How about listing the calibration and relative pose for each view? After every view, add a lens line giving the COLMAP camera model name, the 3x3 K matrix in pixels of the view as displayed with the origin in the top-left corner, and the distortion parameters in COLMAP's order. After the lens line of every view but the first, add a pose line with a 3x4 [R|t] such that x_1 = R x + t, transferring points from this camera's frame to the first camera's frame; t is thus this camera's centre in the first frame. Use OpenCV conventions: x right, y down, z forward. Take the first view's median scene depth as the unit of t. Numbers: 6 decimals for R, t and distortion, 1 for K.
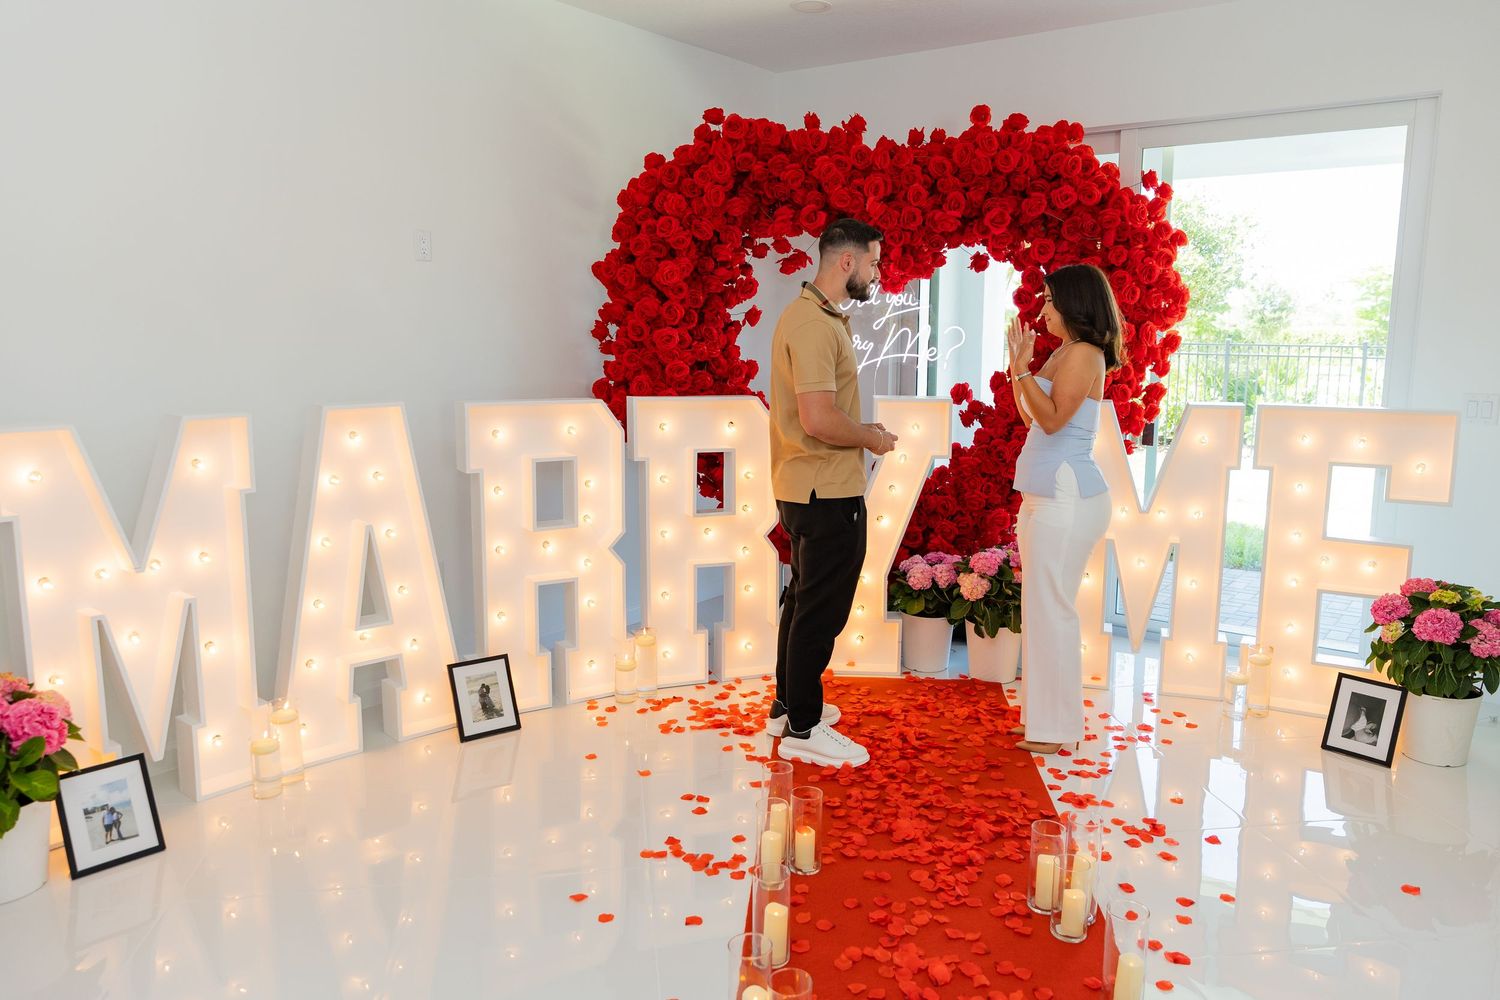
lens RADIAL K [[1054.5, 0, 779.4], [0, 1054.5, 488.6], [0, 0, 1]] dist [0.007856, -0.001253]
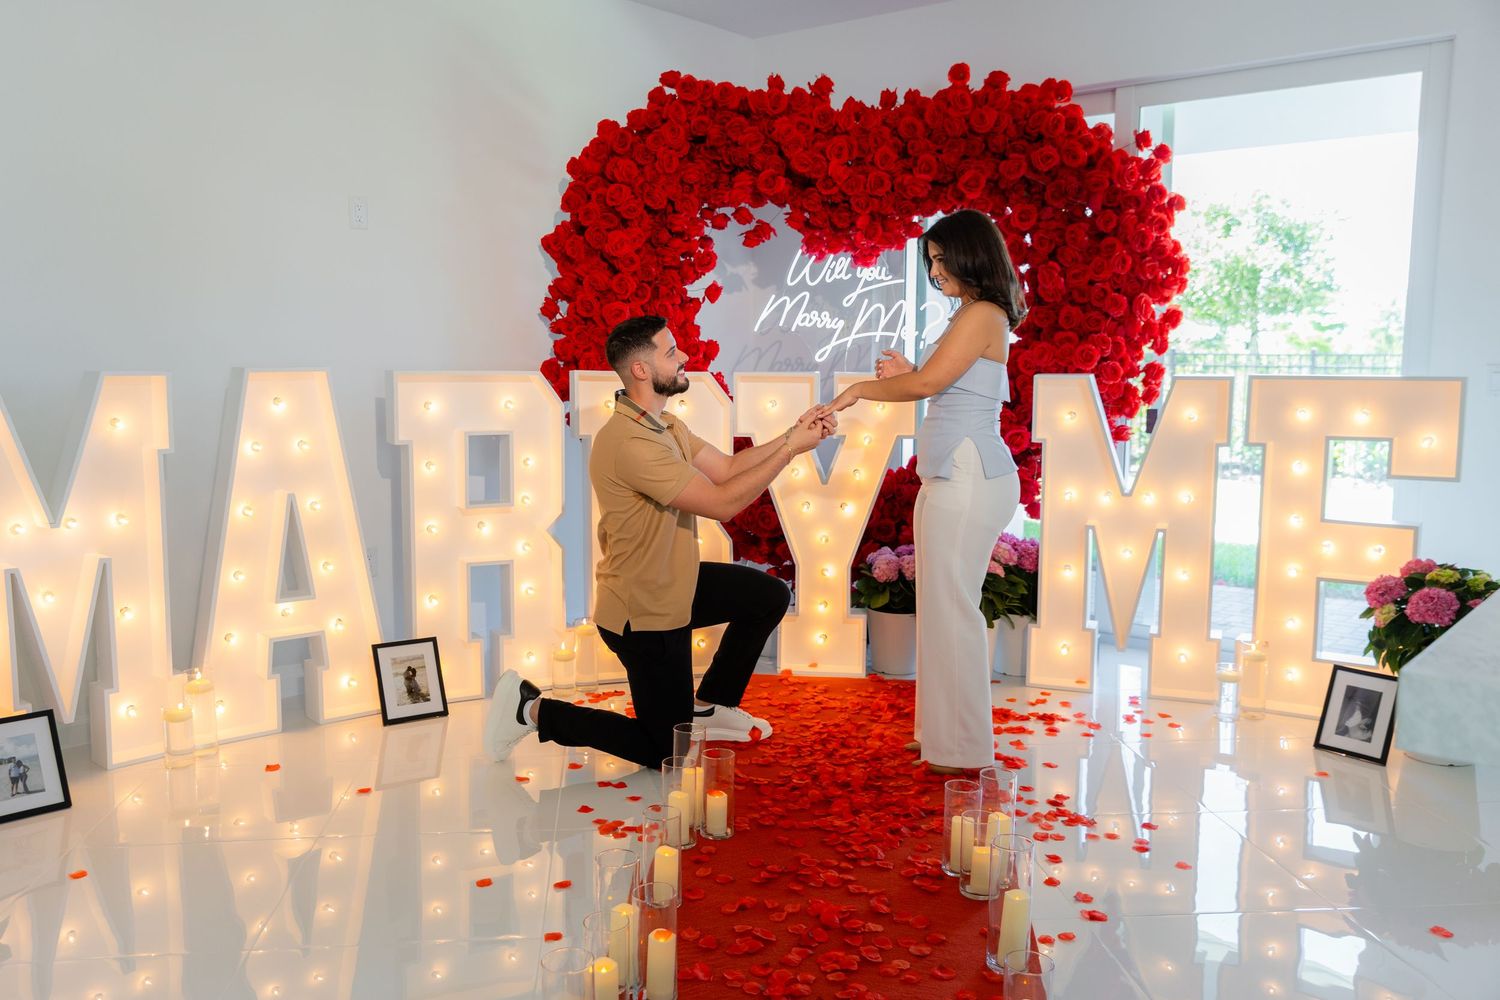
lens RADIAL K [[1225.9, 0, 746.6], [0, 1225.9, 501.2], [0, 0, 1]] dist [0.022954, -0.005063]
pose [[0.998205, 0.004044, -0.059752, 0.078250], [-0.006049, 0.999423, -0.033423, 0.063650], [0.059582, 0.033724, 0.997654, -0.080501]]
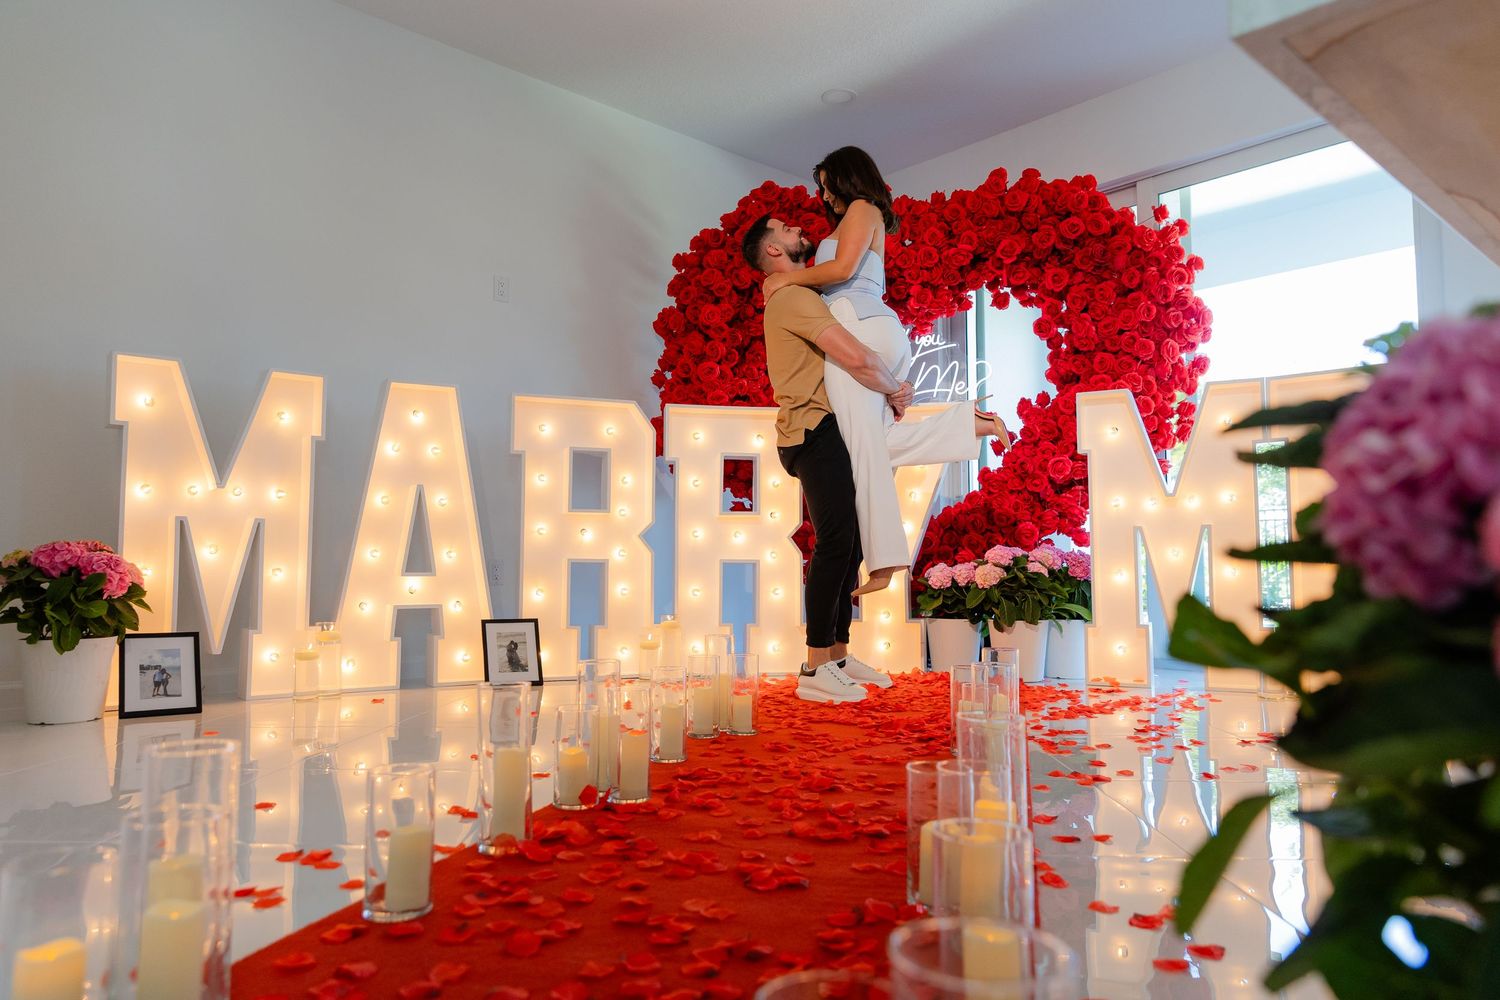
lens RADIAL K [[994.8, 0, 749.7], [0, 994.8, 506.0], [0, 0, 1]] dist [0.007476, -0.001666]
pose [[0.979296, -0.022217, -0.201212, 0.153231], [-0.022161, 0.976220, -0.215645, 0.236629], [0.201218, 0.215639, 0.955516, 0.028551]]
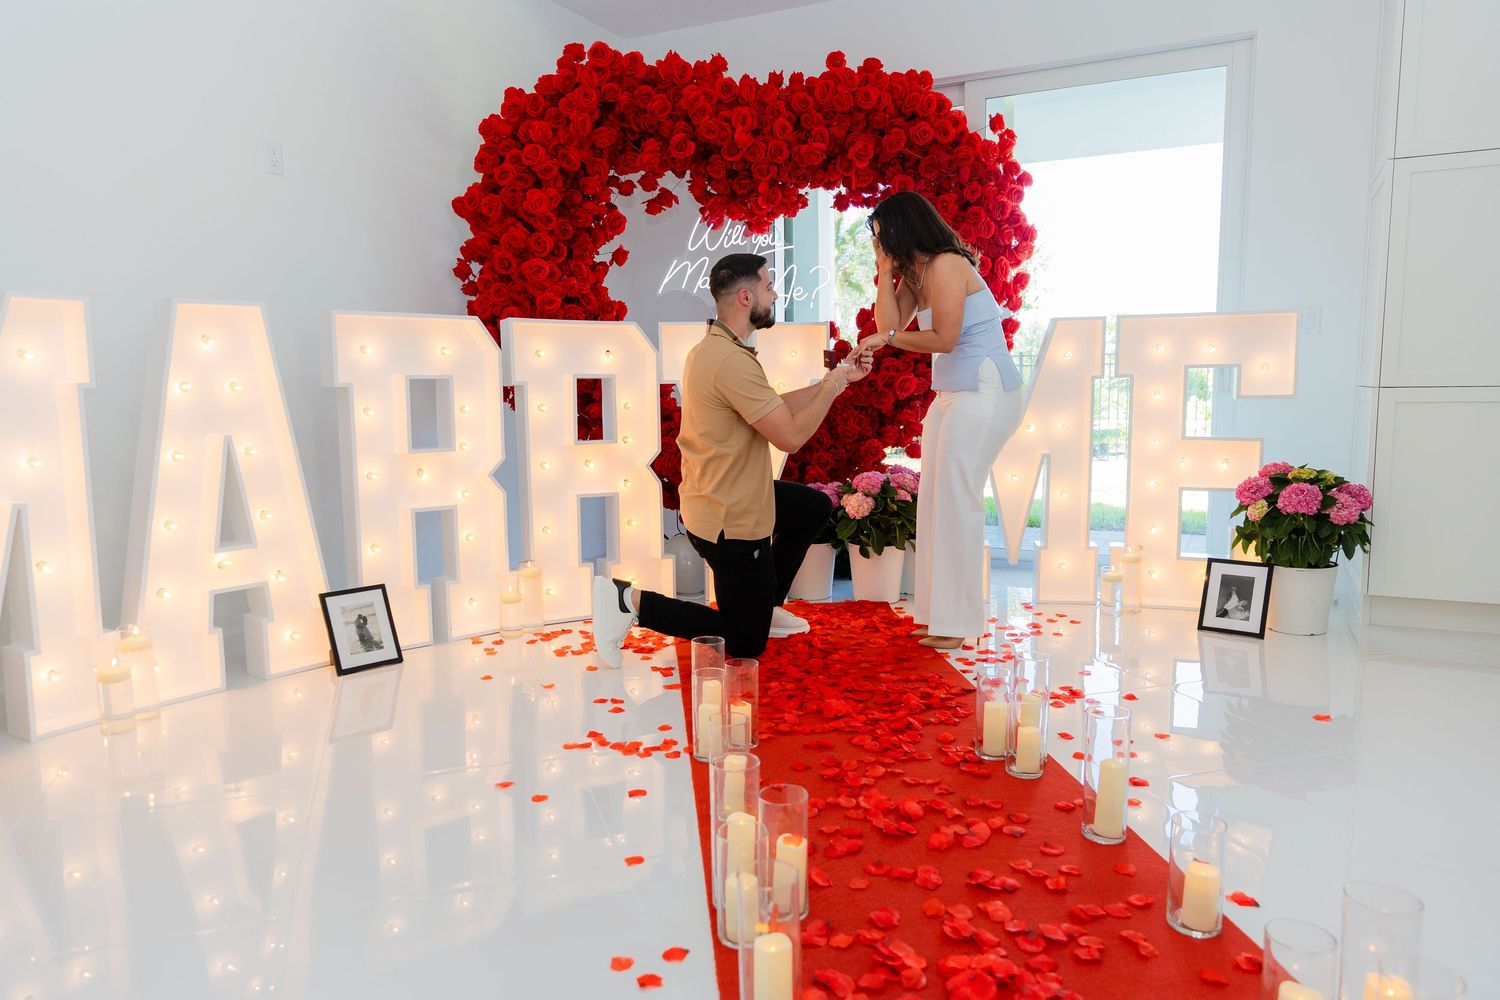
lens RADIAL K [[1000.9, 0, 744.9], [0, 1000.9, 502.3], [0, 0, 1]] dist [0.007436, -0.001183]
pose [[0.987802, -0.037743, 0.151075, -0.067785], [0.042910, 0.998595, -0.031089, 0.114396], [-0.149689, 0.037192, 0.988033, 0.068971]]
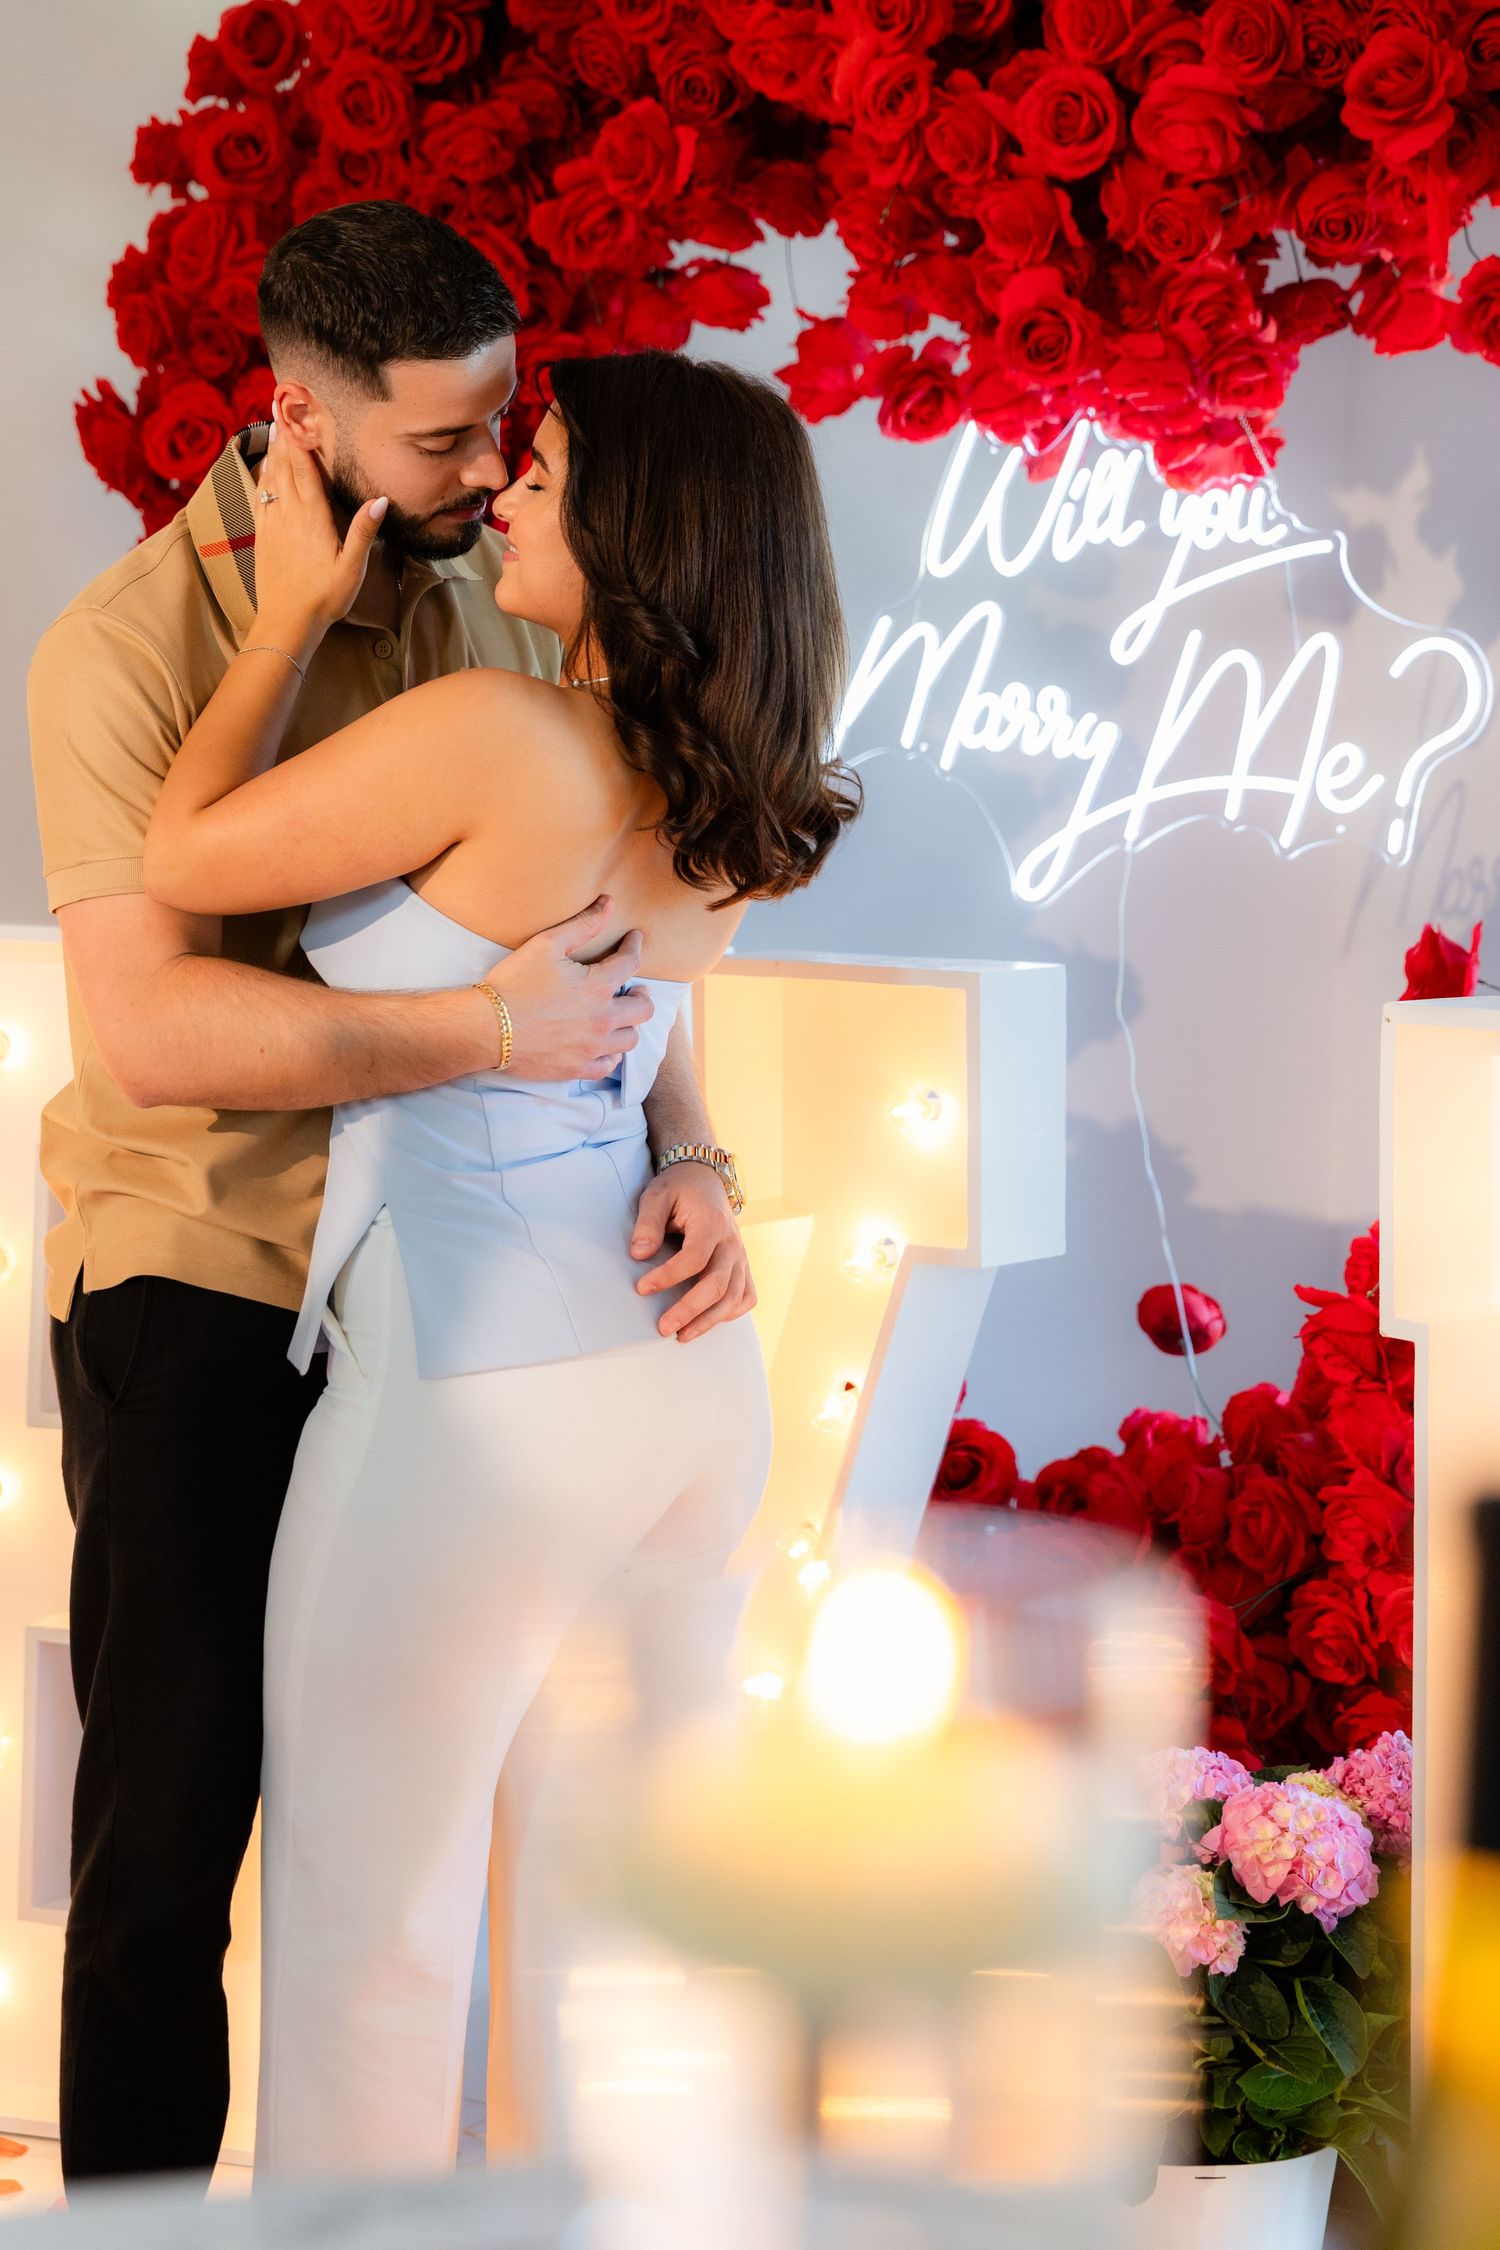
lens RADIAL K [[4321.3, 0, 745.3], [0, 4321.3, 1117.8], [0, 0, 1]] dist [-0.003245, 0.129404]
pose [[0.779713, 0.051382, -0.624025, 0.650882], [-0.103190, 0.993545, -0.047127, -0.013528], [0.617575, 0.101139, 0.779982, 0.327413]]
